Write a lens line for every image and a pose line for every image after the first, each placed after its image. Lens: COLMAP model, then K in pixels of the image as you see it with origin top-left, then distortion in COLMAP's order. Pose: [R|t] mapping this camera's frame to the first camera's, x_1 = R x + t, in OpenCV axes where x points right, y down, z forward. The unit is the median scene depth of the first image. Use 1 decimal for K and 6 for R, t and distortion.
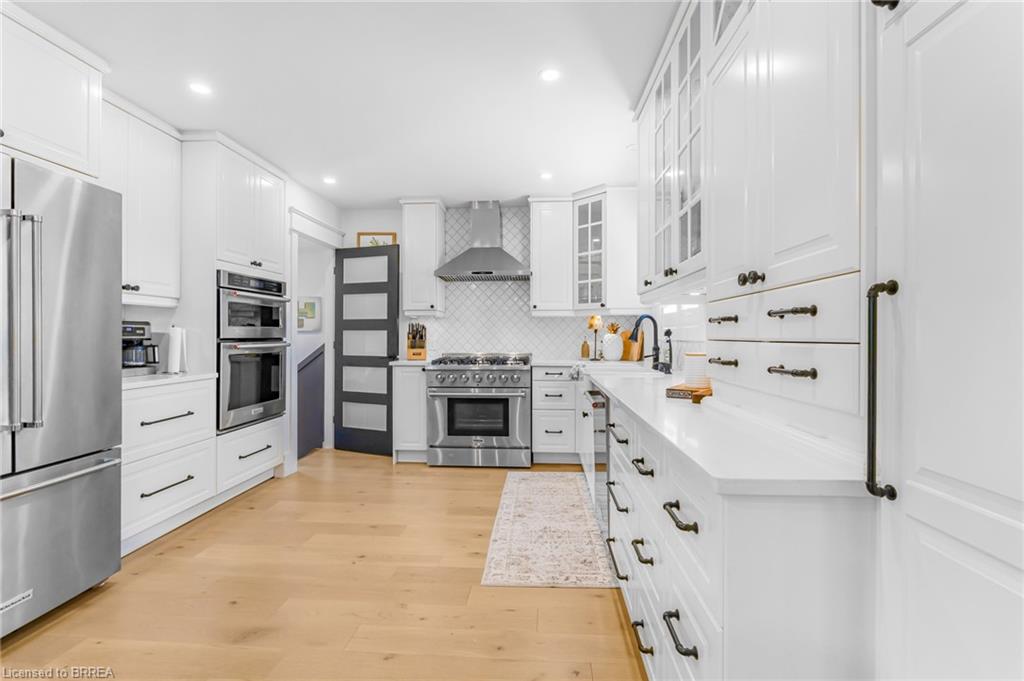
lens RADIAL K [[461.2, 0, 511.2], [0, 461.2, 337.9], [0, 0, 1]] dist [-0.004593, -0.000300]
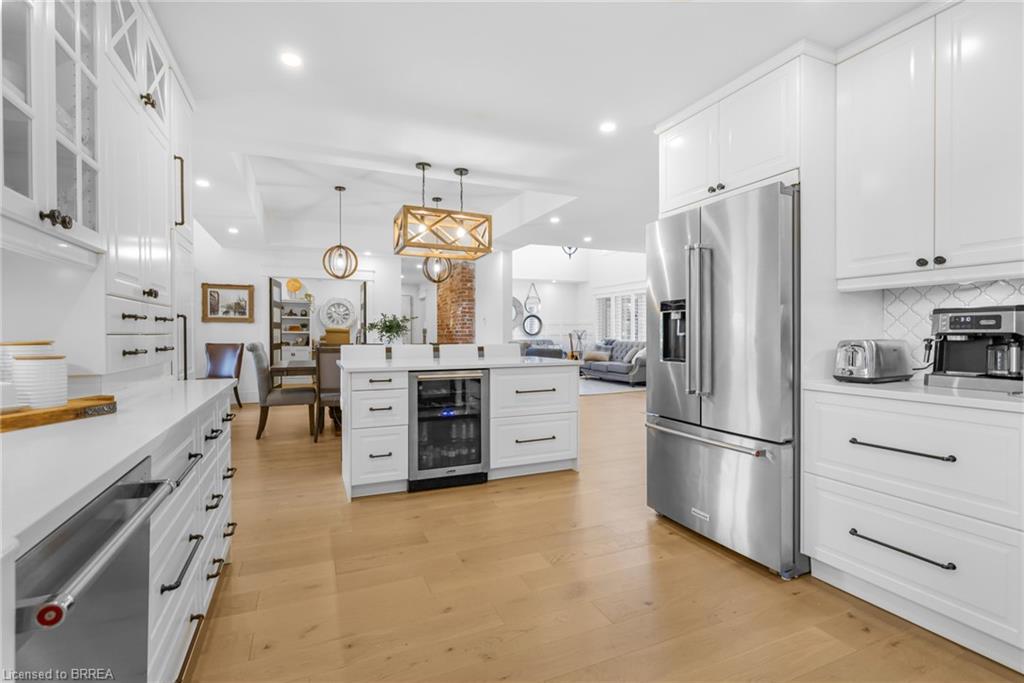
lens RADIAL K [[461.2, 0, 509.3], [0, 461.2, 338.5], [0, 0, 1]] dist [-0.004593, -0.000300]
pose [[-0.881903, 0.008854, -0.471348, 0.112654], [0.002123, 0.999888, 0.014810, -0.002306], [0.471426, 0.012060, -0.881823, 1.720891]]
